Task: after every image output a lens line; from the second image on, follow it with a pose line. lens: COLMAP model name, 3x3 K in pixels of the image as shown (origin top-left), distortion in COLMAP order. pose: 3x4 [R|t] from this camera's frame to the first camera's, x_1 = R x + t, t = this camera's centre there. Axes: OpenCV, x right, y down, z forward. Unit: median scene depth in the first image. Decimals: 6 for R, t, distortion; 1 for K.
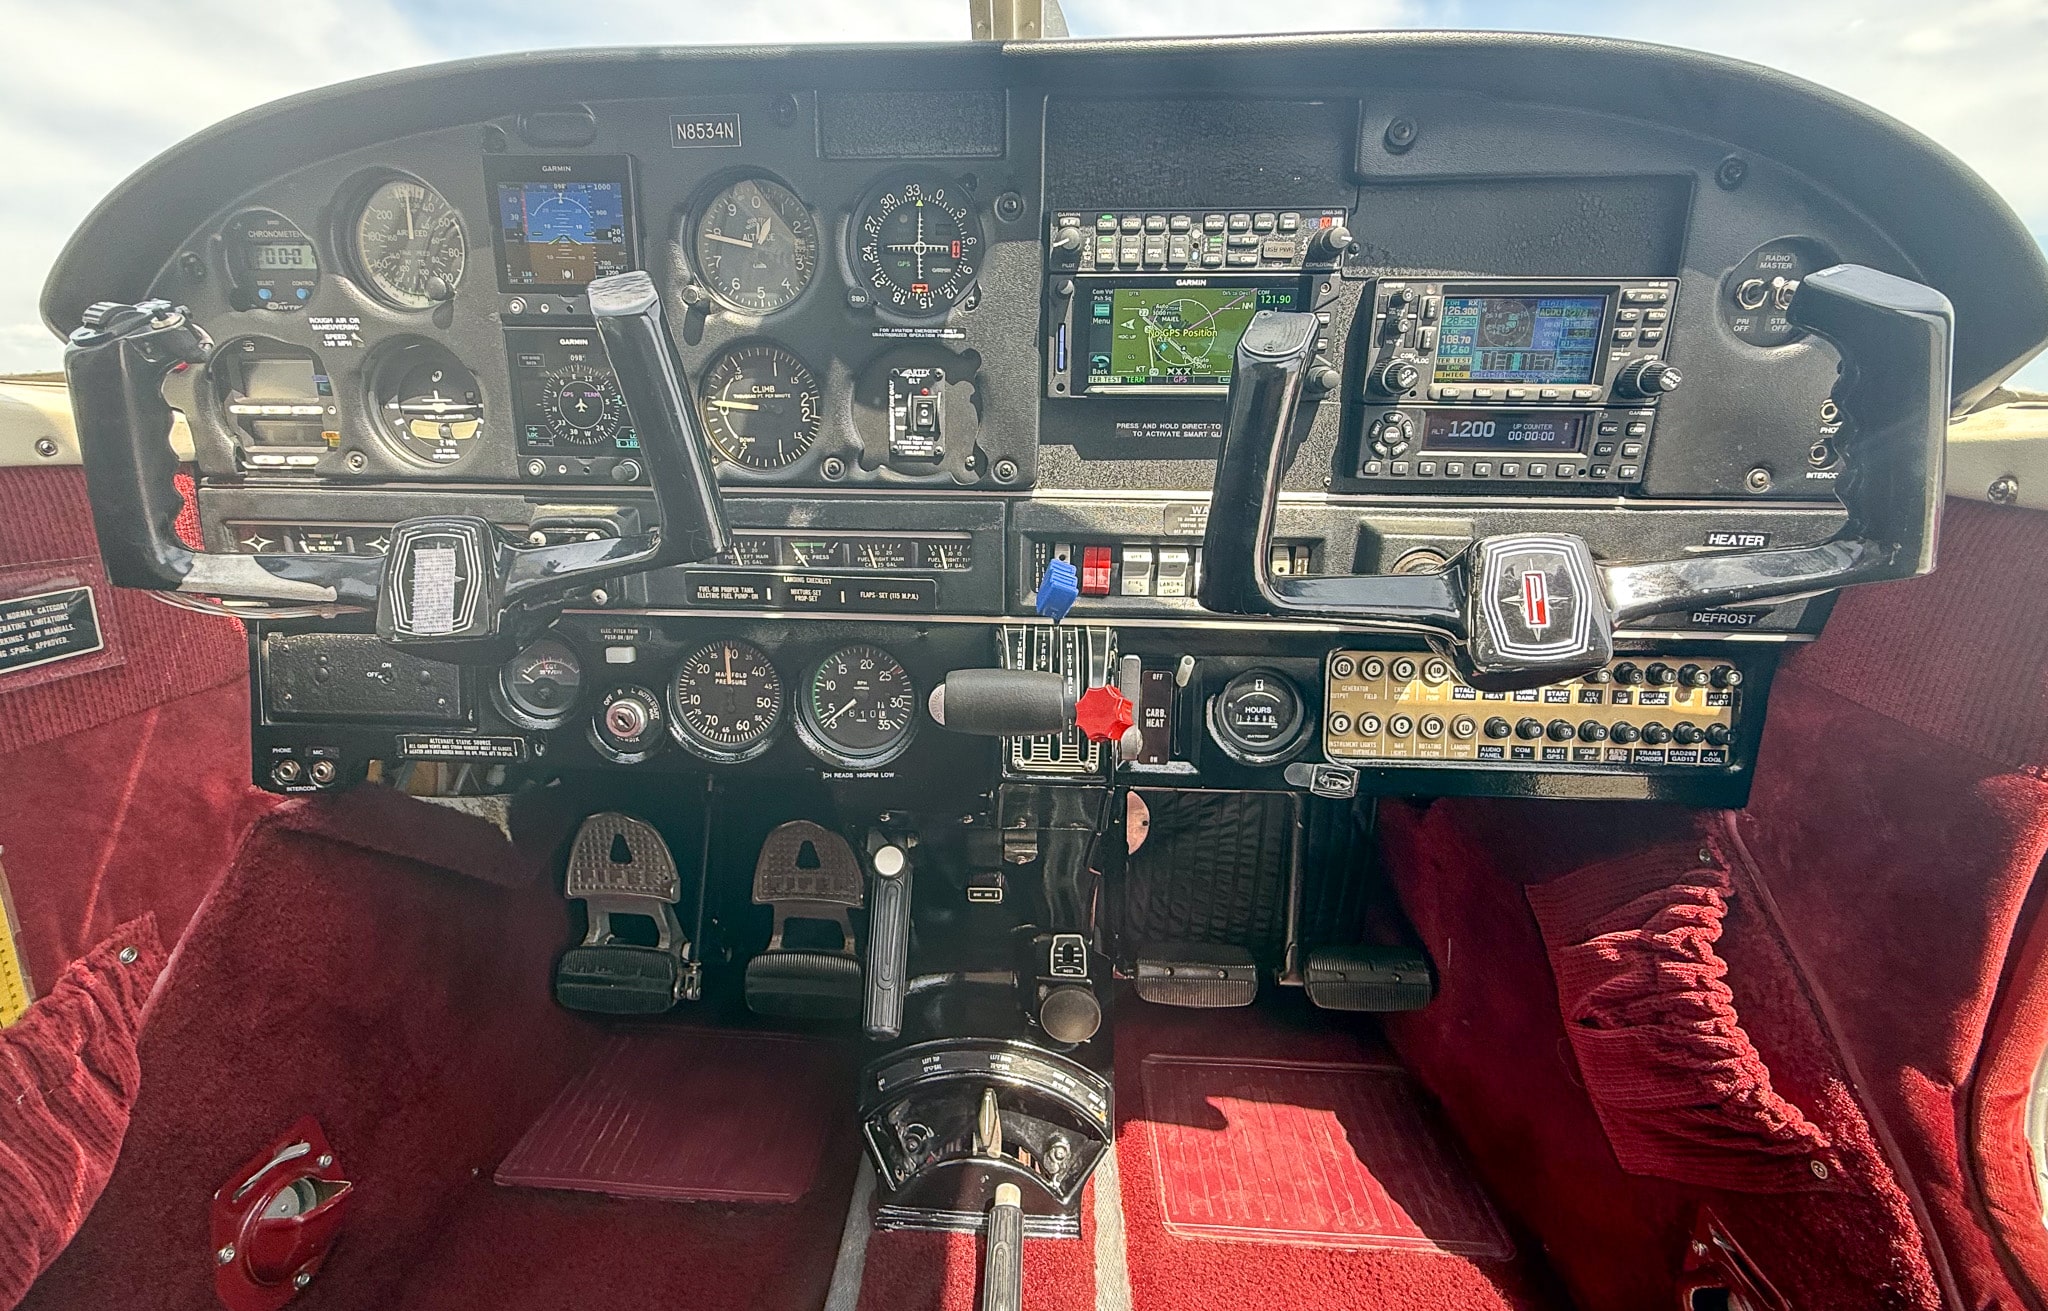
lens RADIAL K [[945.4, 0, 978.3], [0, 945.4, 640.5], [0, 0, 1]] dist [-0.001370, -0.000237]
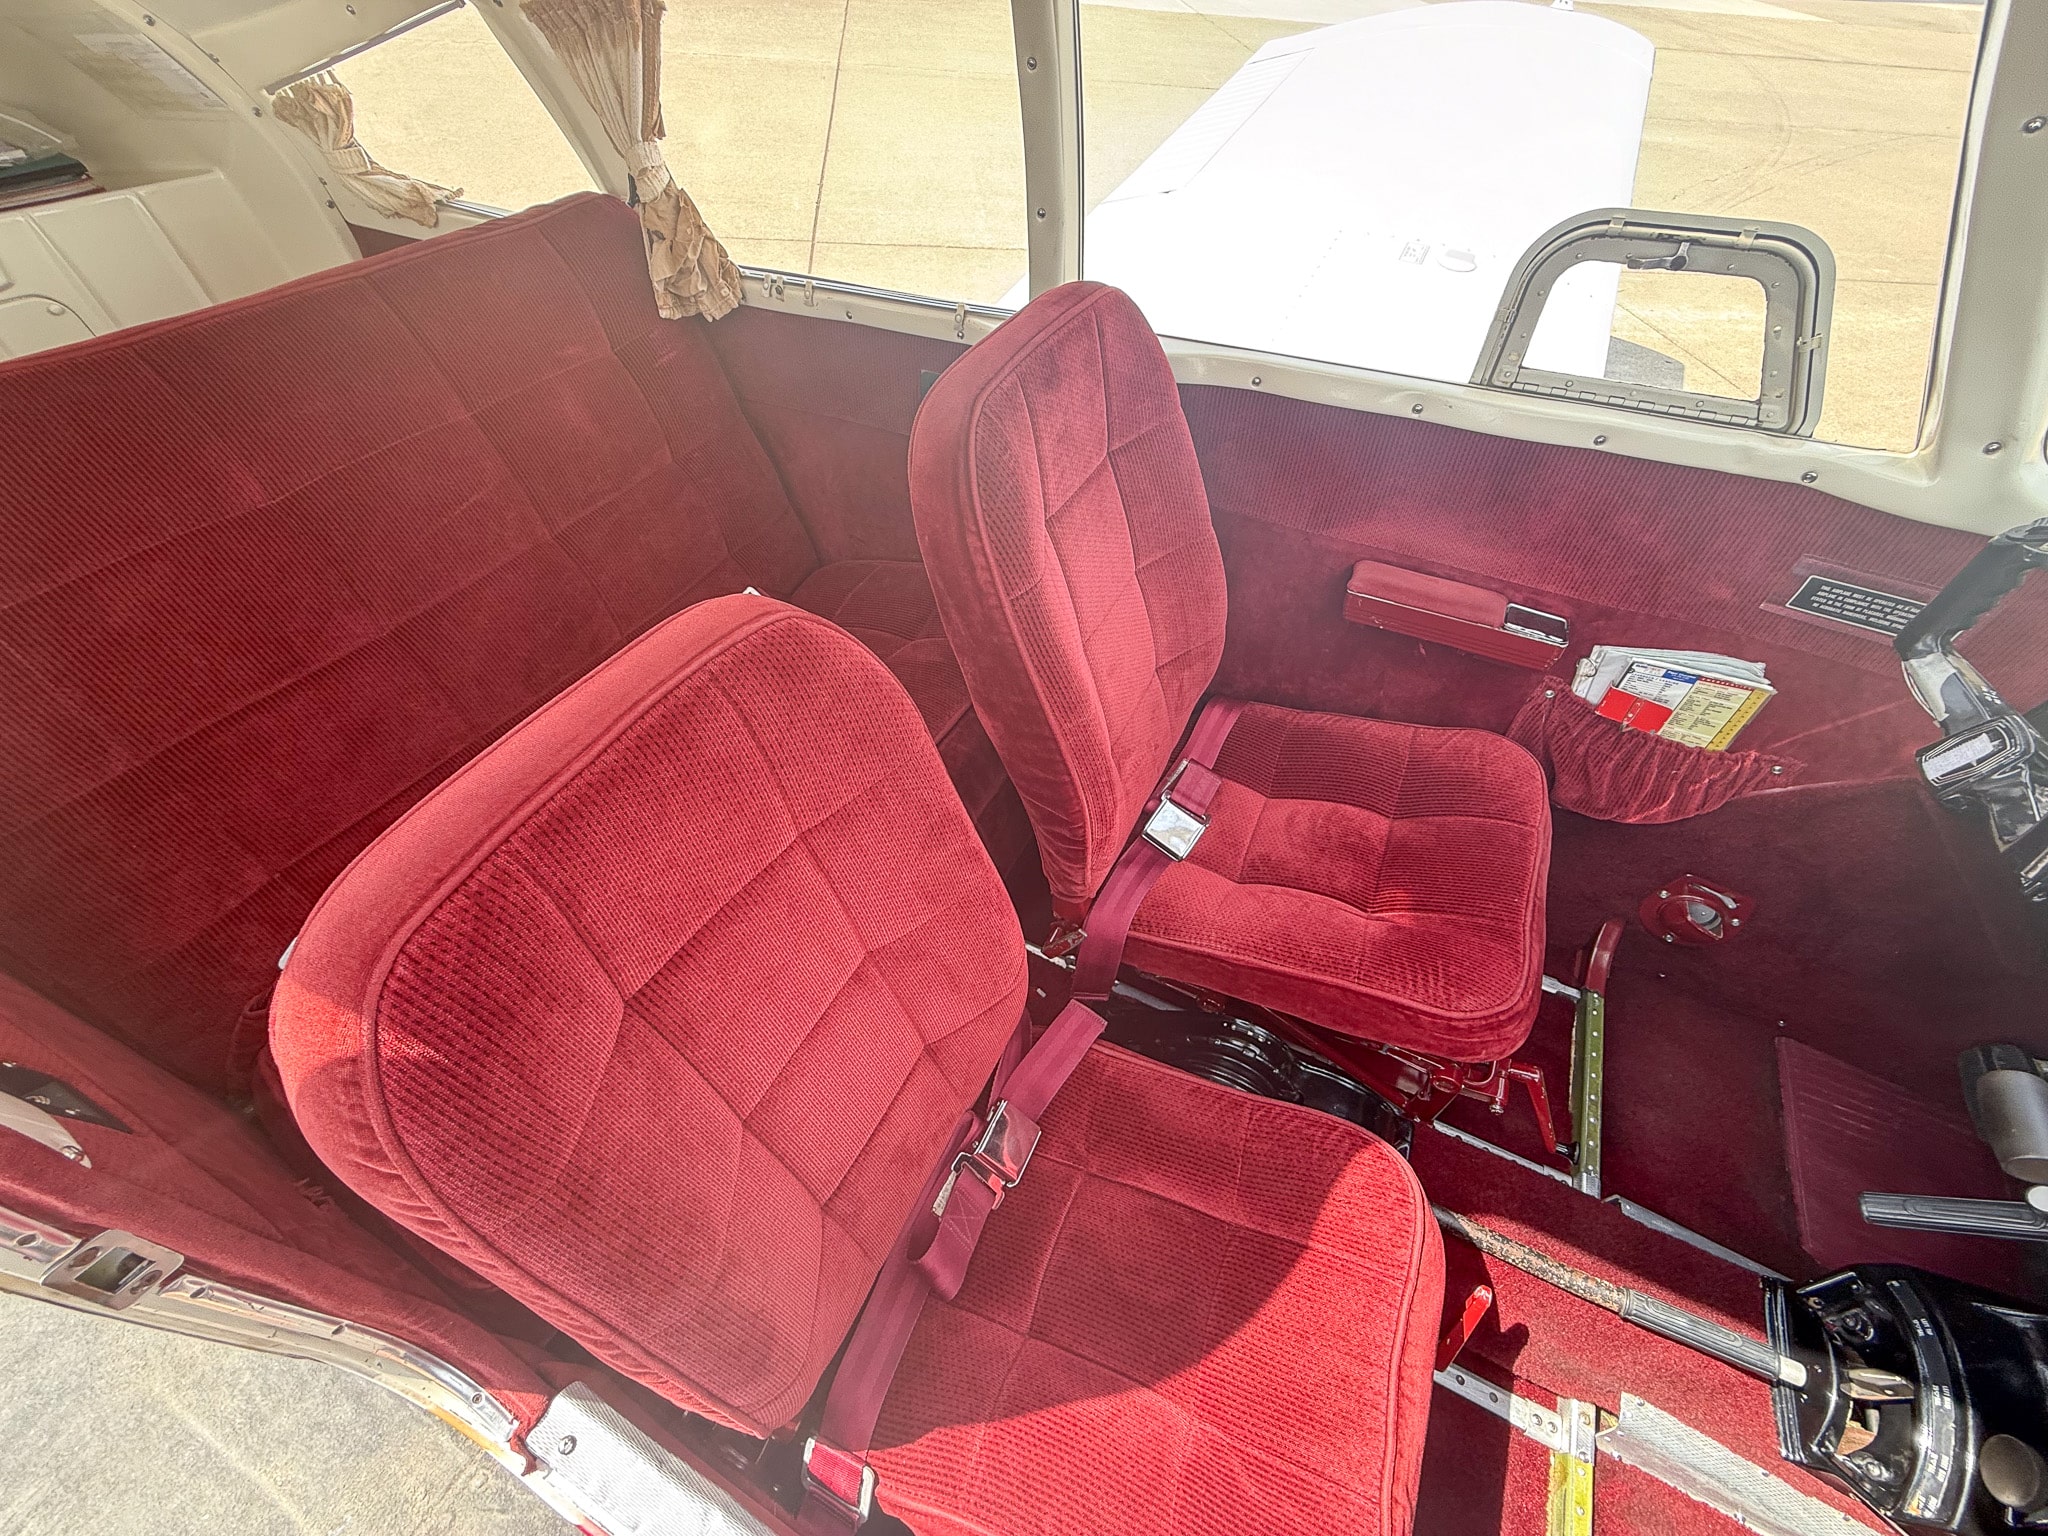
lens RADIAL K [[813.4, 0, 1017.8], [0, 813.4, 771.5], [0, 0, 1]] dist [-0.001223, 0.000118]
pose [[-0.387953, 0.673111, -0.629614, 0.702187], [-0.237228, 0.587176, 0.773916, -0.559394], [0.890626, 0.449606, -0.068116, -0.222706]]
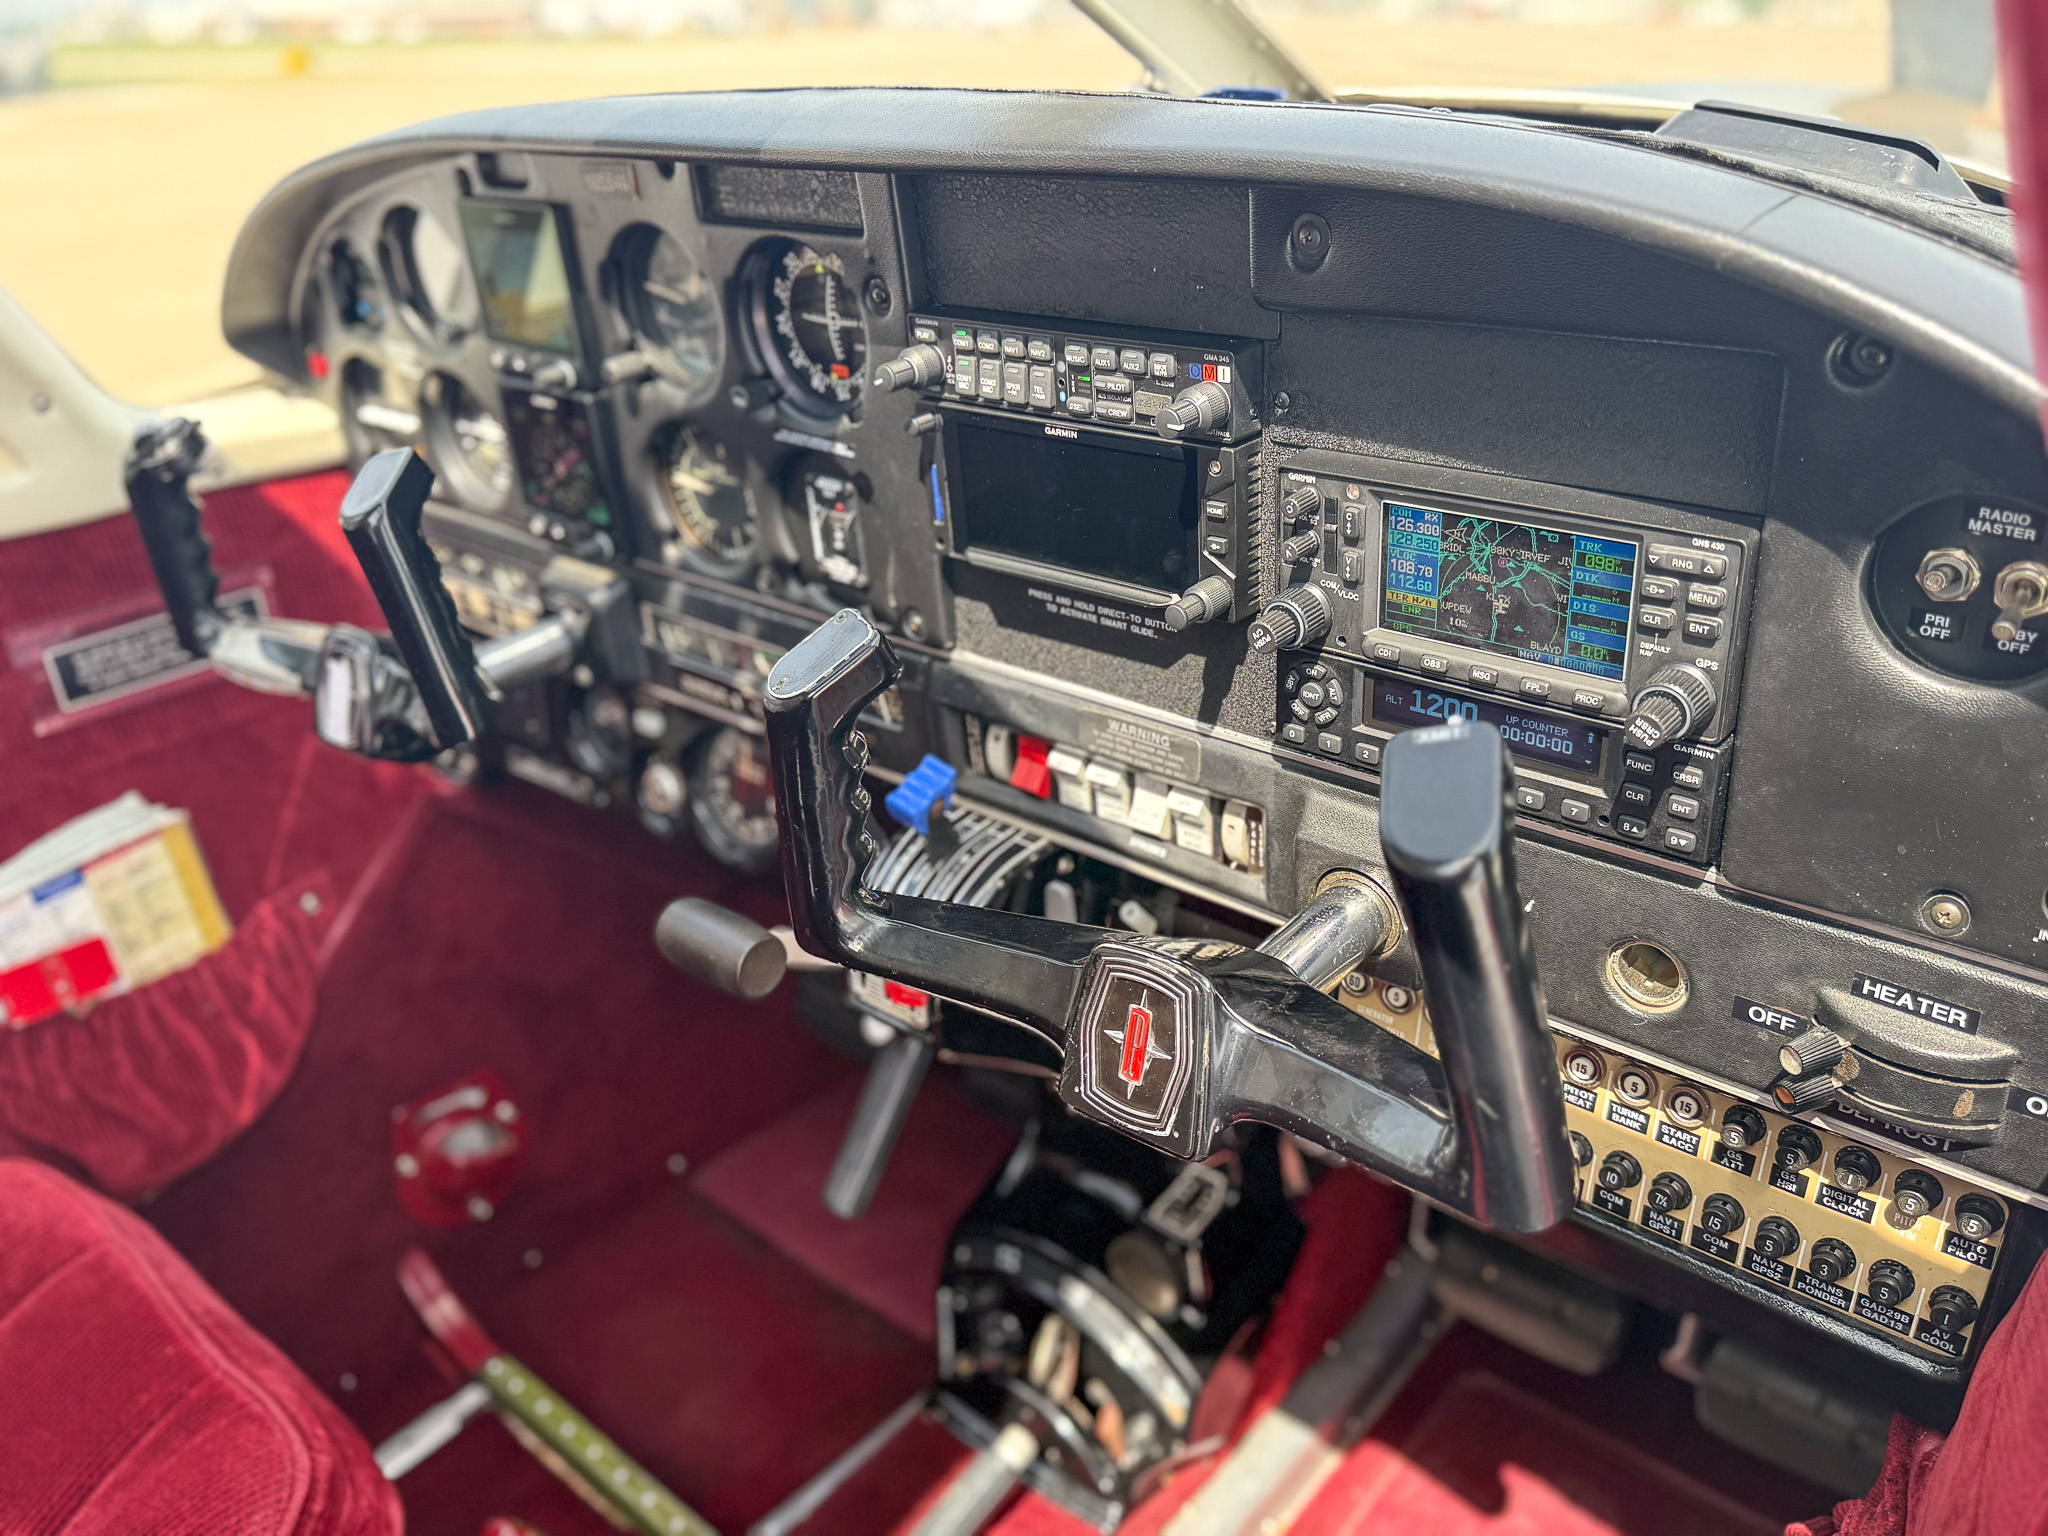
lens RADIAL K [[1602.7, 0, 1024.0], [0, 1602.7, 768.0], [0, 0, 1]] dist [0.147933, -0.293221]
pose [[0.797114, 0.223737, -0.560849, 0.860565], [-0.083995, 0.960875, 0.263938, -0.419526], [0.597959, -0.163280, 0.784720, 0.005274]]
